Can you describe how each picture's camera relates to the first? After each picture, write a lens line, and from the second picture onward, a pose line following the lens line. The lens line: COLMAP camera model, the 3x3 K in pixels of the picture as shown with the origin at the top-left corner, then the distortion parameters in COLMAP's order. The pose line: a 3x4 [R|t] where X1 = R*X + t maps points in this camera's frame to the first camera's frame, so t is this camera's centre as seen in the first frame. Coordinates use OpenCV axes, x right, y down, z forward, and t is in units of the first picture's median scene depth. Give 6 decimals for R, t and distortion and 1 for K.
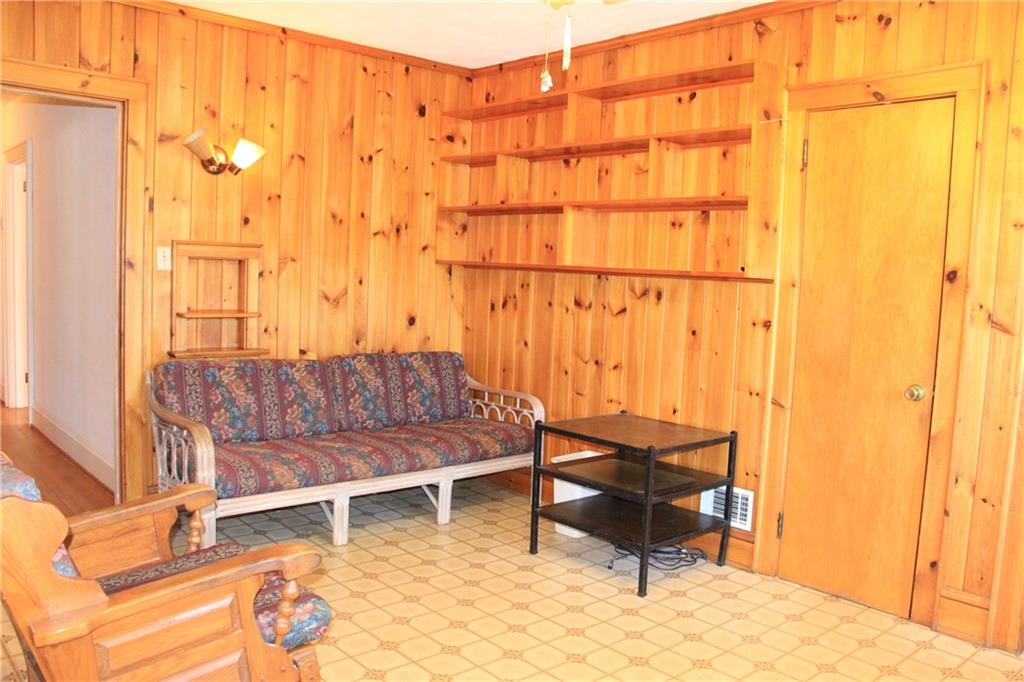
lens RADIAL K [[842.6, 0, 518.8], [0, 842.6, 349.1], [0, 0, 1]] dist [-0.181617, 0.153289]
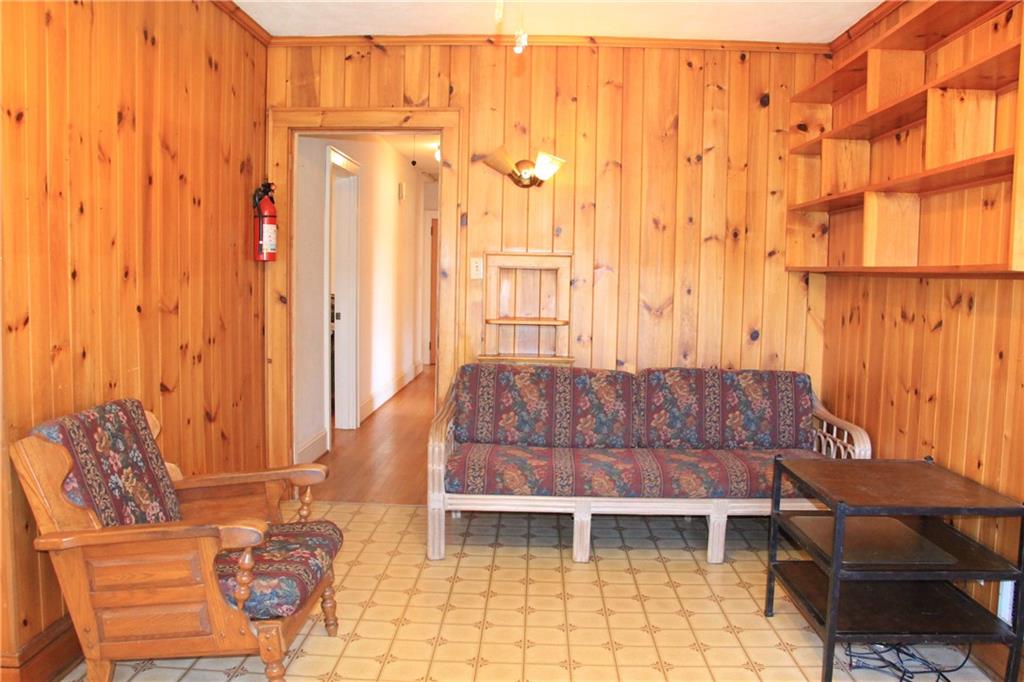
lens RADIAL K [[842.6, 0, 518.8], [0, 842.6, 349.1], [0, 0, 1]] dist [-0.181617, 0.153289]
pose [[0.730076, 0.032142, -0.682609, 0.345831], [-0.052134, 0.998602, -0.008739, 0.002340], [0.681374, 0.041968, 0.730731, 0.213404]]
